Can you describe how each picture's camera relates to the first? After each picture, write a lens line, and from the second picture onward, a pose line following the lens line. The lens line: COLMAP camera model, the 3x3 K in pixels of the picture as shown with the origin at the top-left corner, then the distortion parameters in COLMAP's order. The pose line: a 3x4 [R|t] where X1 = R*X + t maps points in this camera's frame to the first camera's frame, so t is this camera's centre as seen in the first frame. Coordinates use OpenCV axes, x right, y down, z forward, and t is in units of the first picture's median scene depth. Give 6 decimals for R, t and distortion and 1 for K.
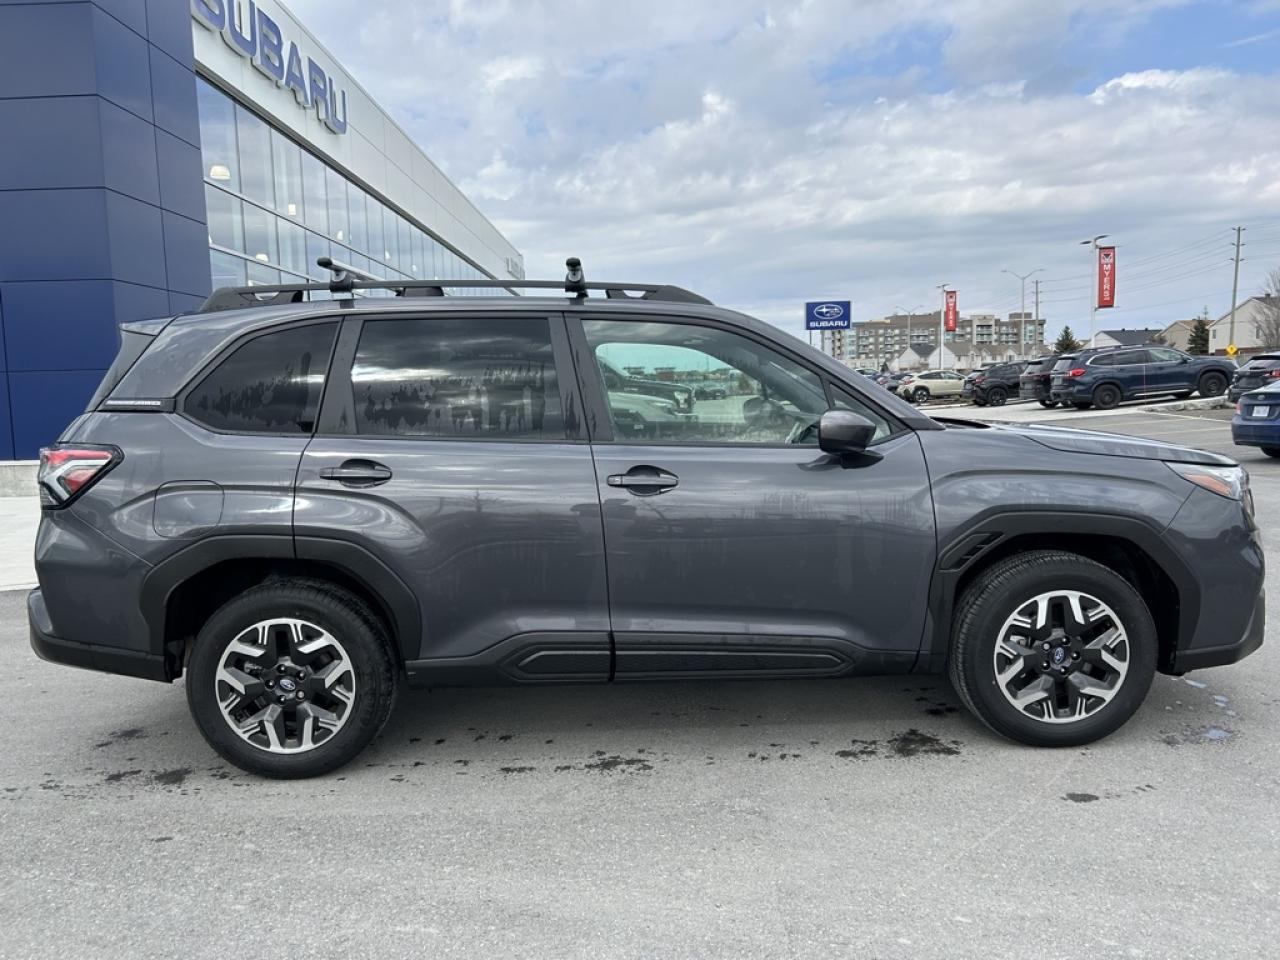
lens RADIAL K [[957.2, 0, 644.8], [0, 957.2, 447.0], [0, 0, 1]] dist [0.067367, -0.071387]
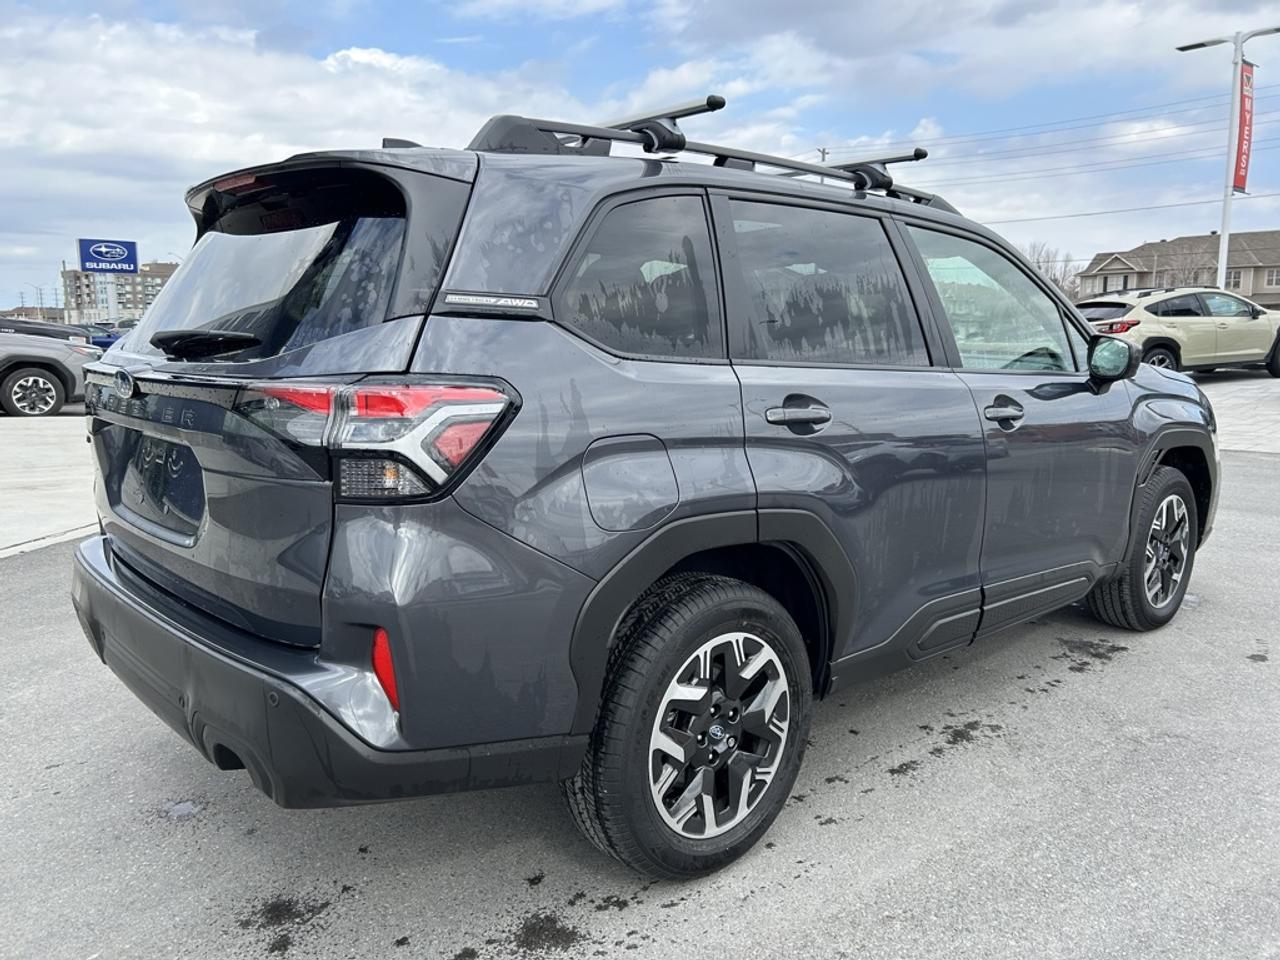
lens RADIAL K [[957.2, 0, 644.8], [0, 957.2, 447.0], [0, 0, 1]] dist [0.067367, -0.071387]
pose [[0.753432, -0.052579, 0.655420, -0.827885], [0.023874, 0.998328, 0.052644, 0.010856], [-0.657092, -0.024016, 0.753428, 0.527732]]
